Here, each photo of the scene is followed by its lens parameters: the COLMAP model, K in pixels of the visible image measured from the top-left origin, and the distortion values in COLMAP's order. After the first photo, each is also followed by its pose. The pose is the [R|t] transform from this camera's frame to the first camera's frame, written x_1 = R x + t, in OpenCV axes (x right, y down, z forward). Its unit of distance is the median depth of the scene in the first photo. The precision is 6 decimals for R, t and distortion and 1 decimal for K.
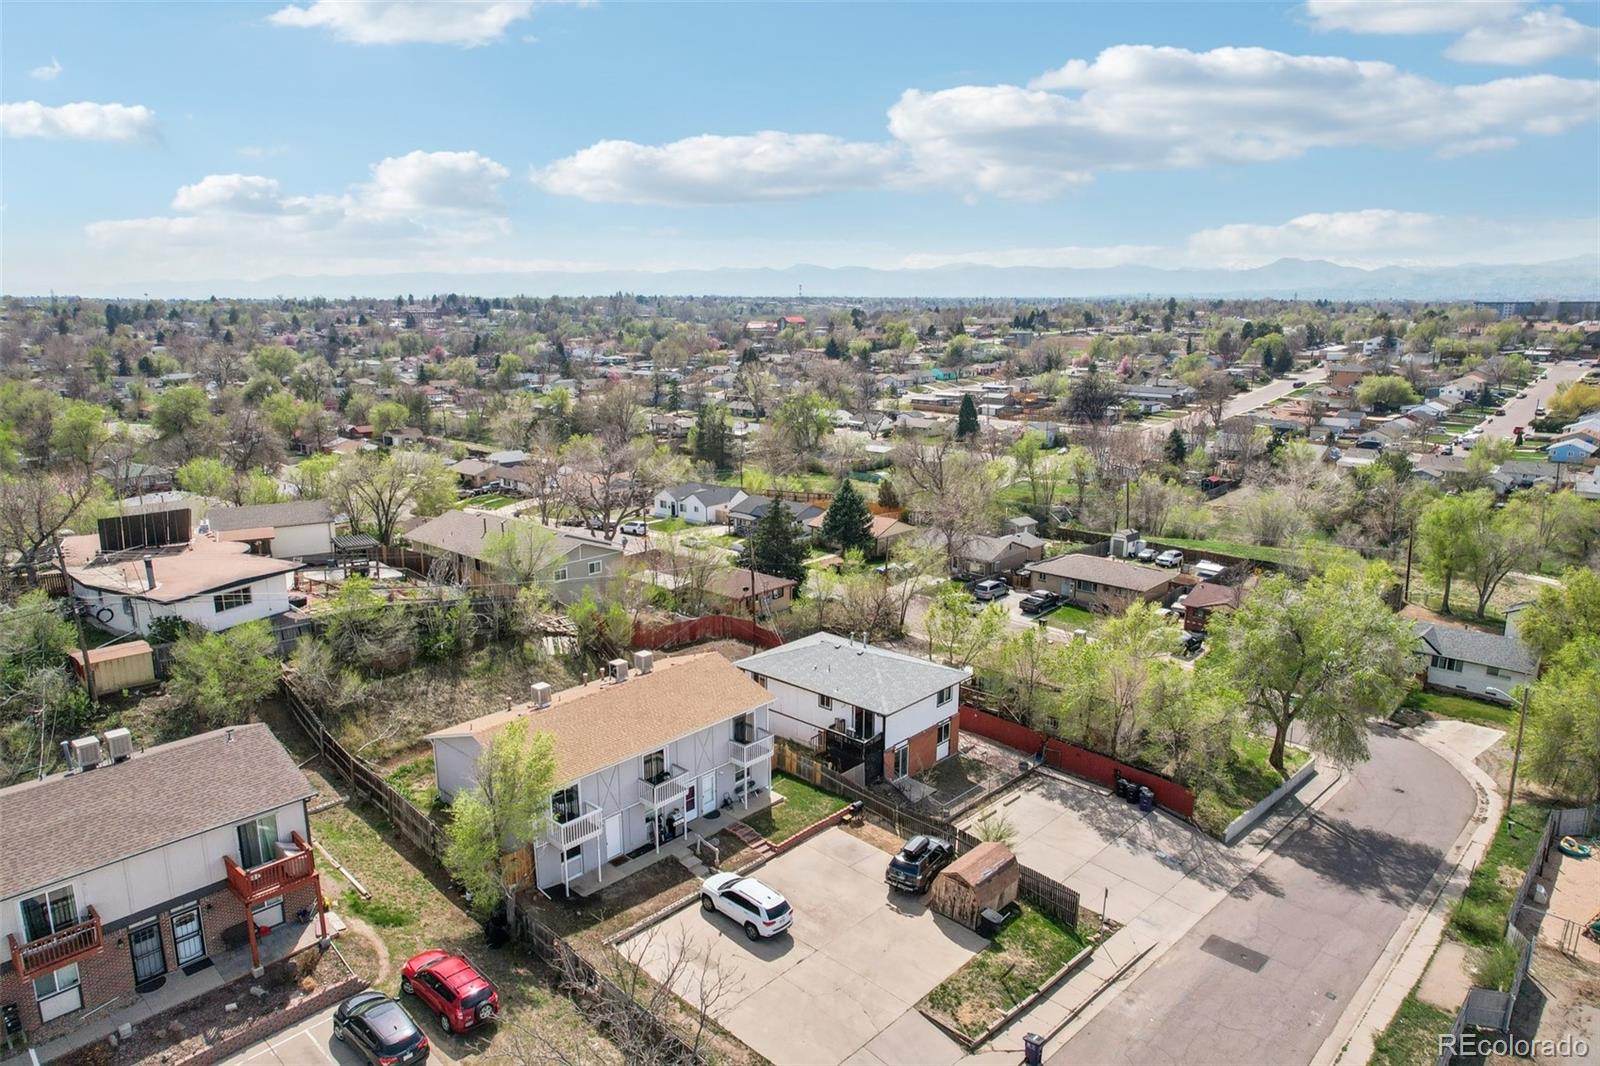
lens RADIAL K [[1031.9, 0, 810.5], [0, 1031.9, 528.1], [0, 0, 1]] dist [-0.065385, 0.062330]
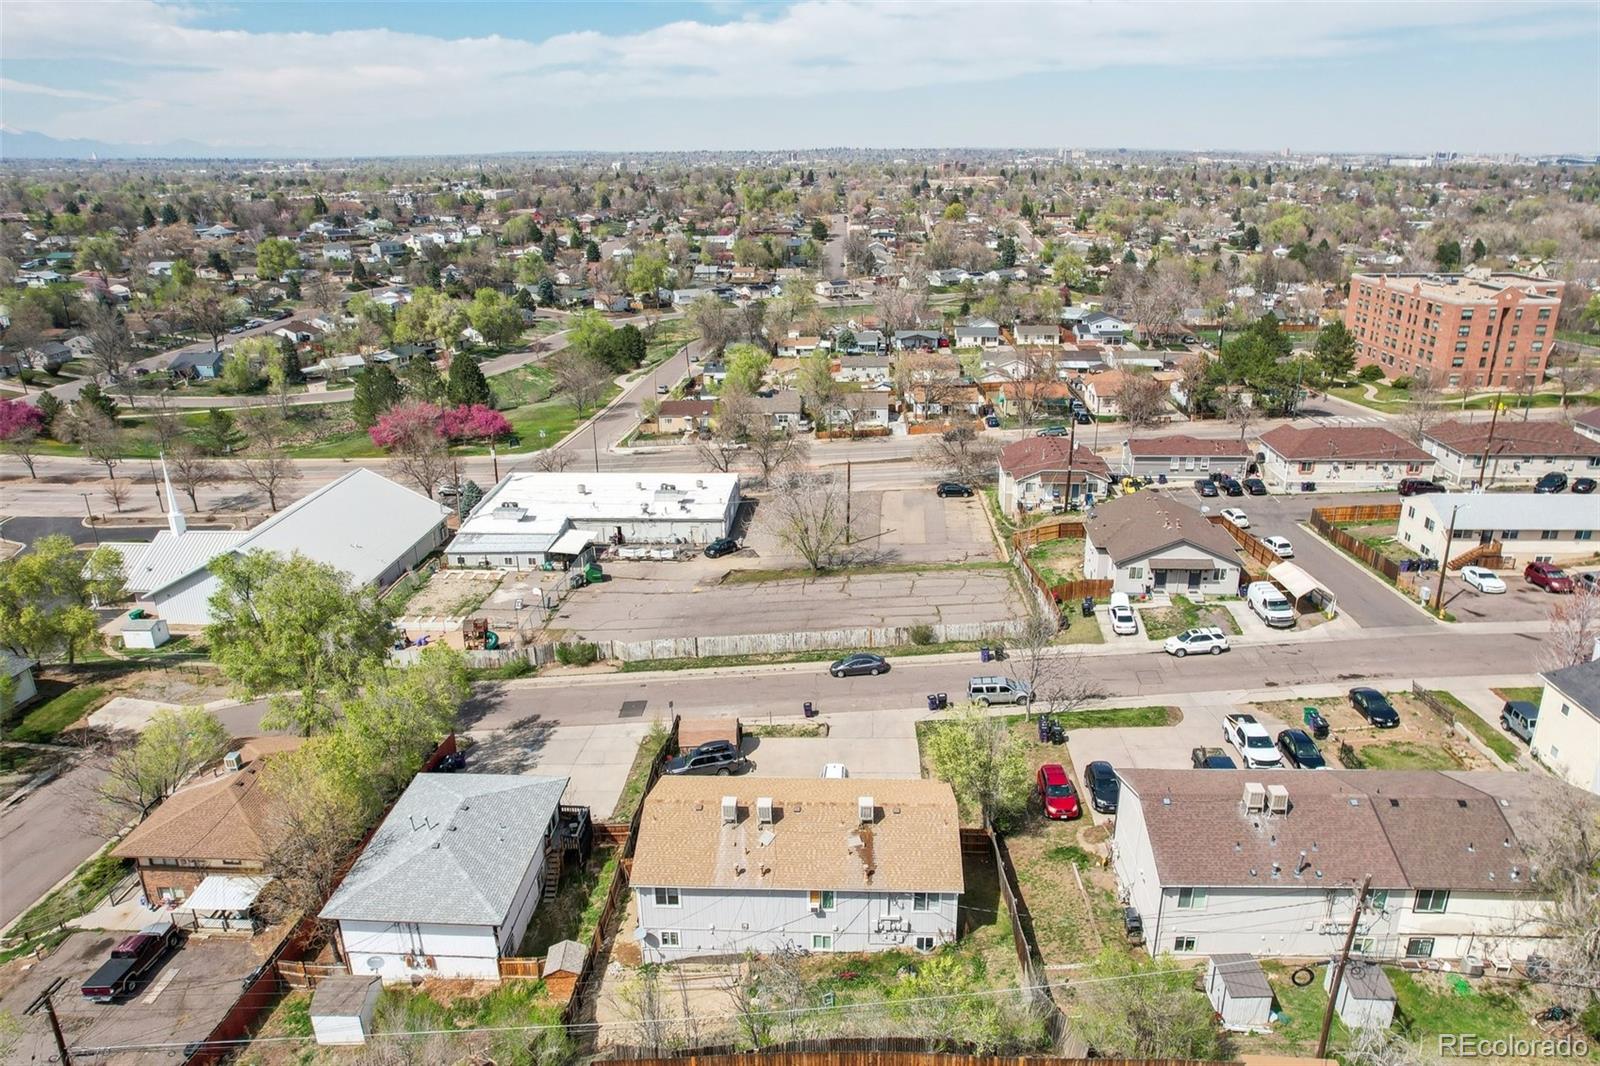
lens RADIAL K [[1072.4, 0, 813.9], [0, 1072.4, 528.0], [0, 0, 1]] dist [-0.068779, 0.053870]
pose [[-0.636119, -0.254274, 0.728490, -0.785100], [0.167734, 0.875990, 0.452224, -0.471572], [-0.753139, 0.409861, -0.514583, 1.258241]]
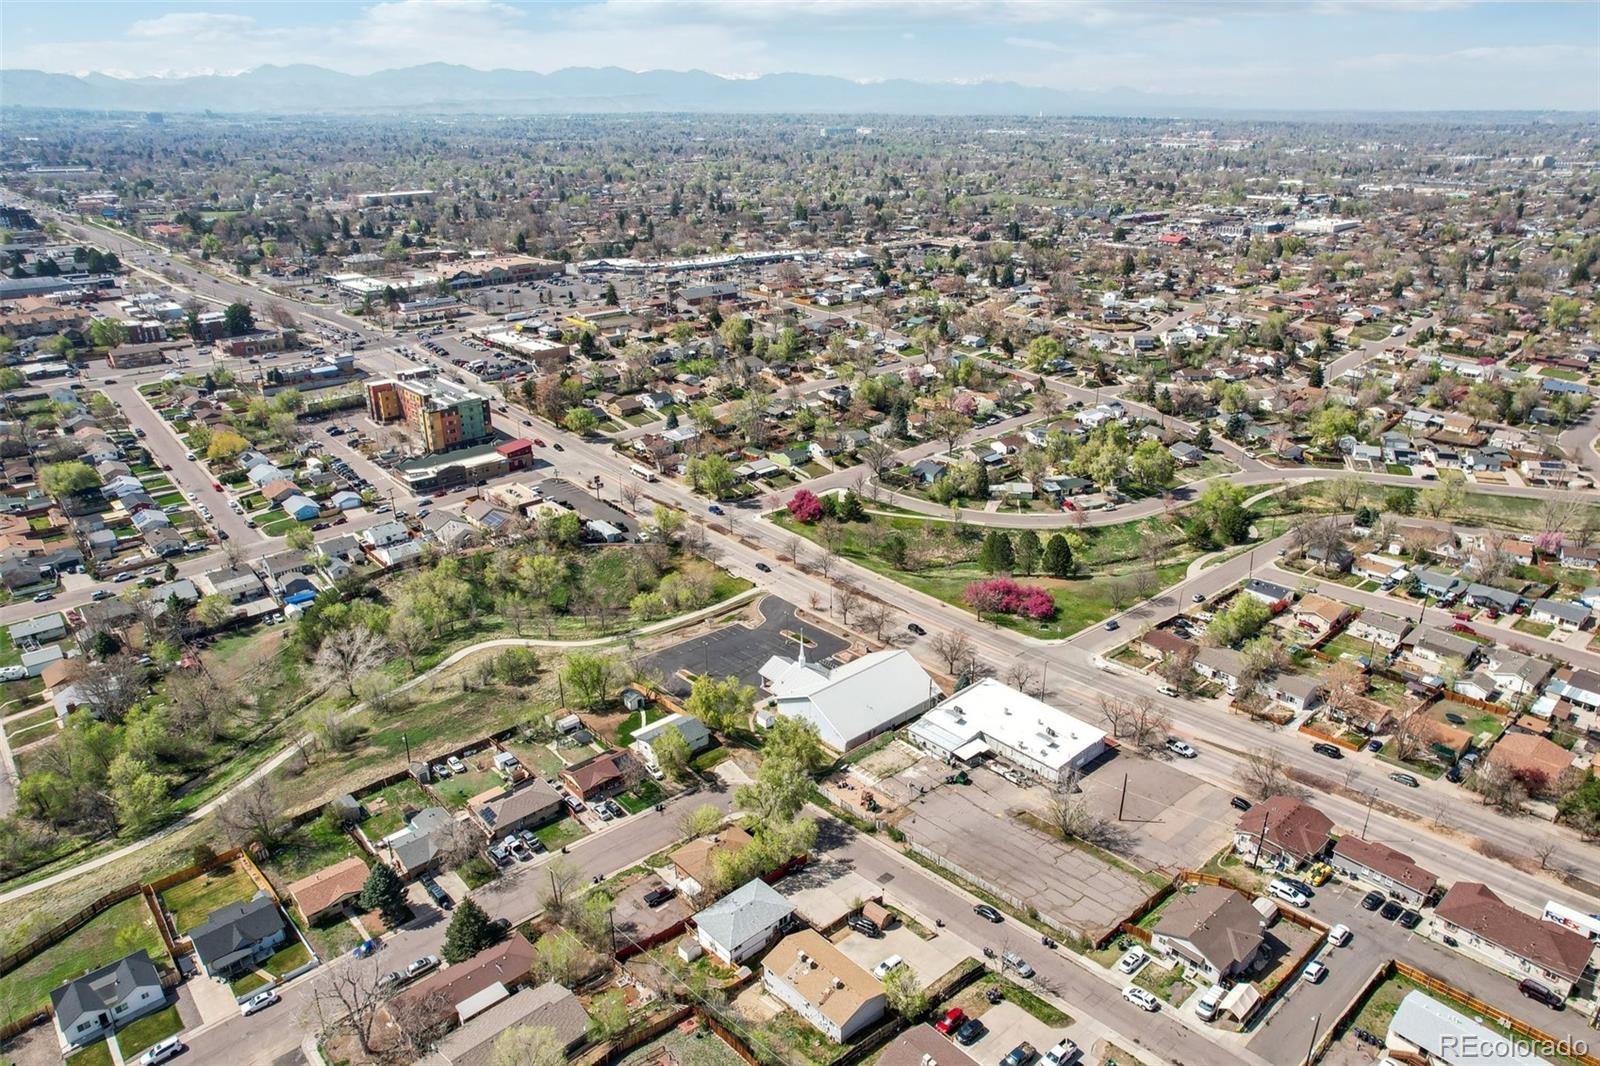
lens RADIAL K [[1072.4, 0, 813.9], [0, 1072.4, 528.0], [0, 0, 1]] dist [-0.068779, 0.053870]
pose [[0.089769, -0.376683, 0.921982, -2.028275], [0.207980, 0.912401, 0.352518, -1.624250], [-0.974005, 0.160109, 0.160248, 0.375426]]
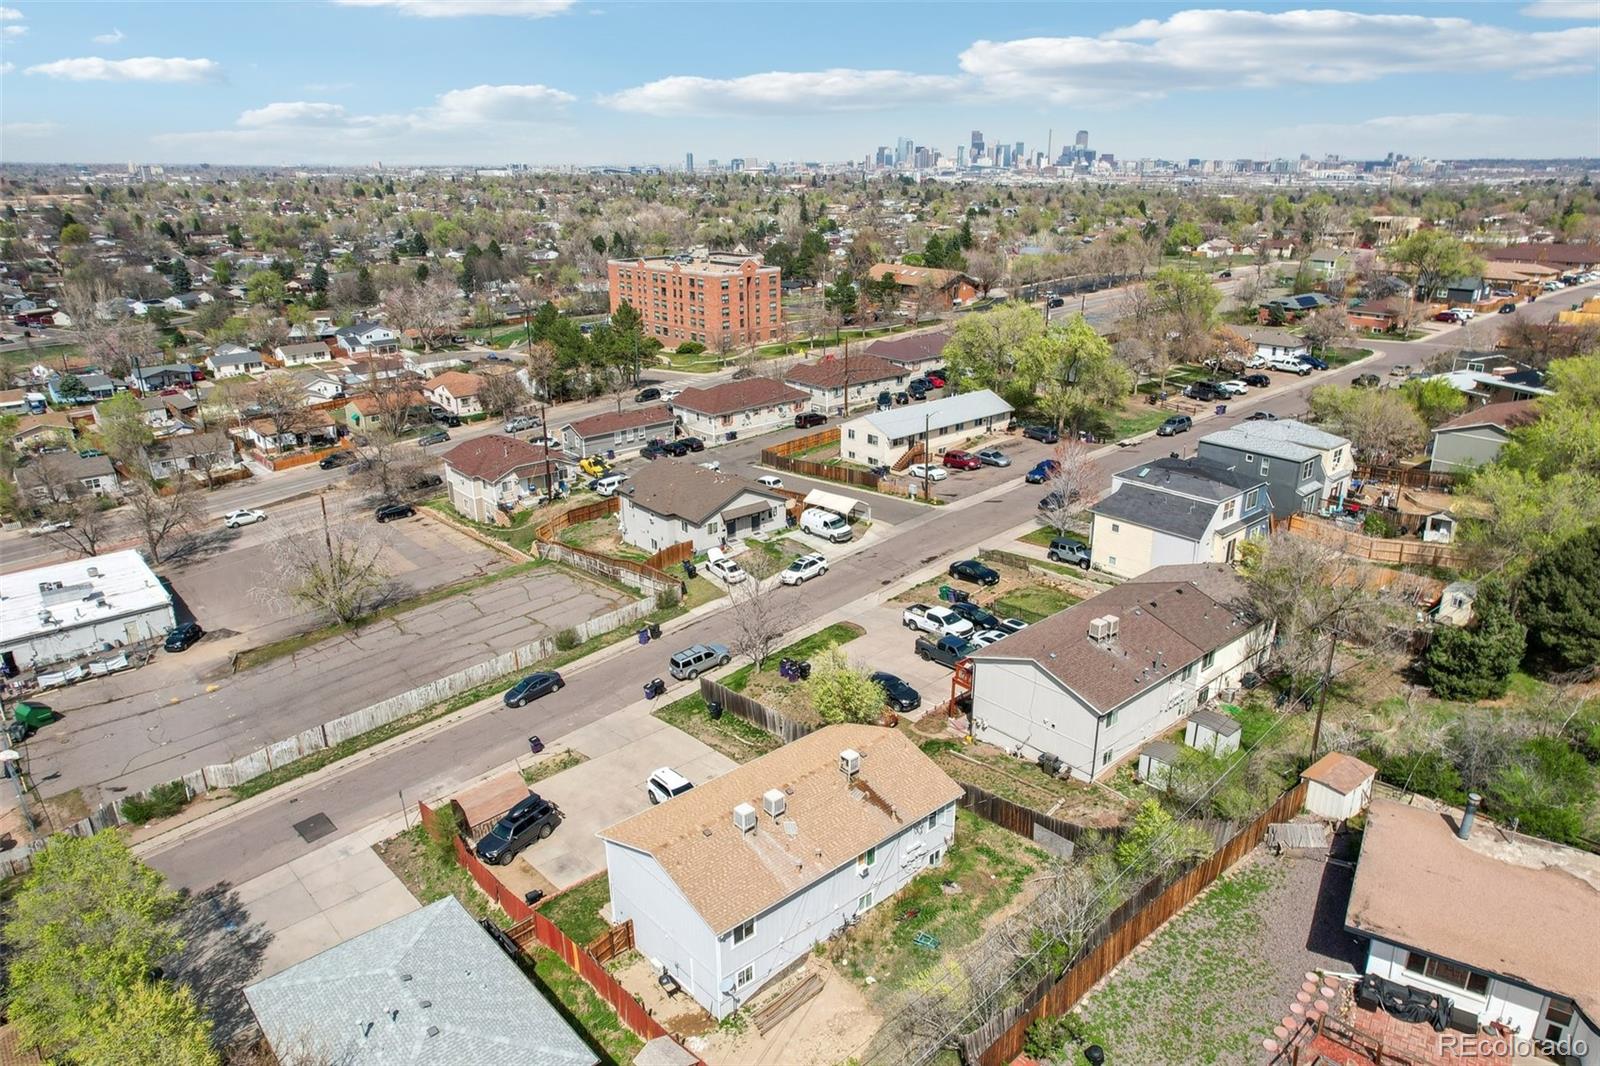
lens RADIAL K [[1052.2, 0, 800.0], [0, 1052.2, 533.0], [0, 0, 1]] dist [-0.069171, 0.059742]
pose [[-0.993817, -0.037419, 0.104531, -0.269964], [0.023016, 0.851613, 0.523666, -0.482316], [-0.108615, 0.522834, -0.845486, 1.510316]]
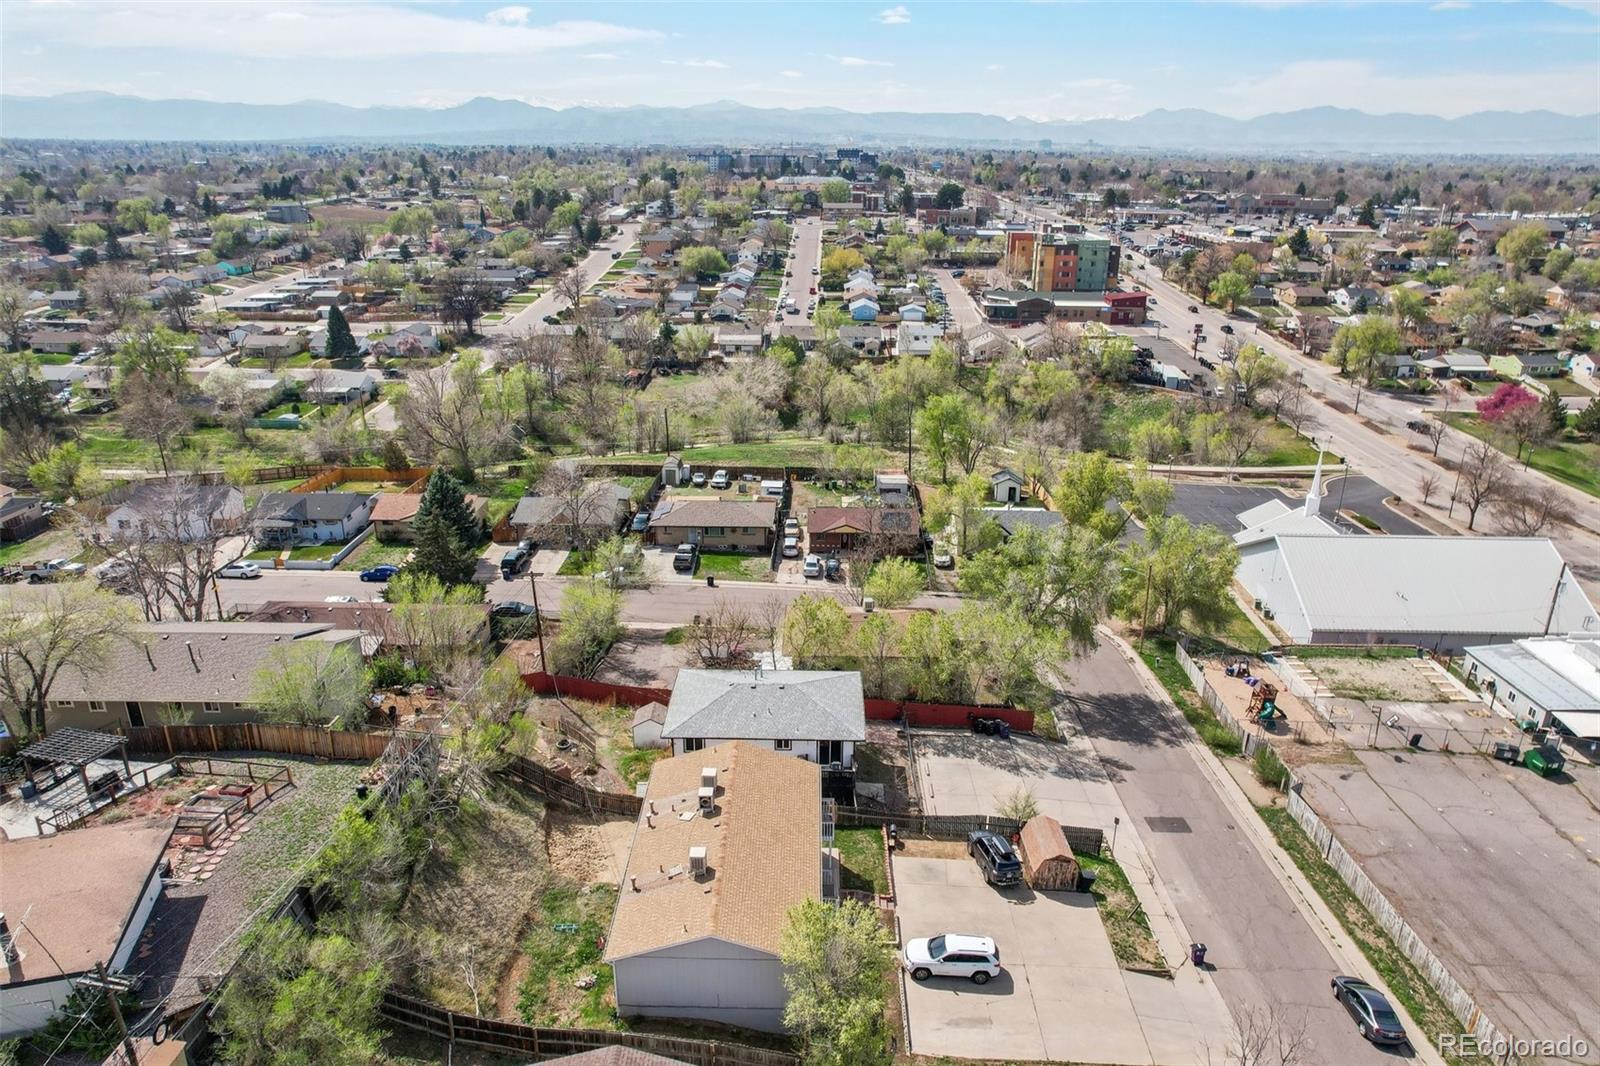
lens RADIAL K [[1052.2, 0, 800.0], [0, 1052.2, 533.0], [0, 0, 1]] dist [-0.069171, 0.059742]
pose [[0.752728, -0.224507, 0.618867, -0.618373], [0.131059, 0.972341, 0.193330, -0.256952], [-0.645154, -0.064417, 0.761332, 0.211130]]
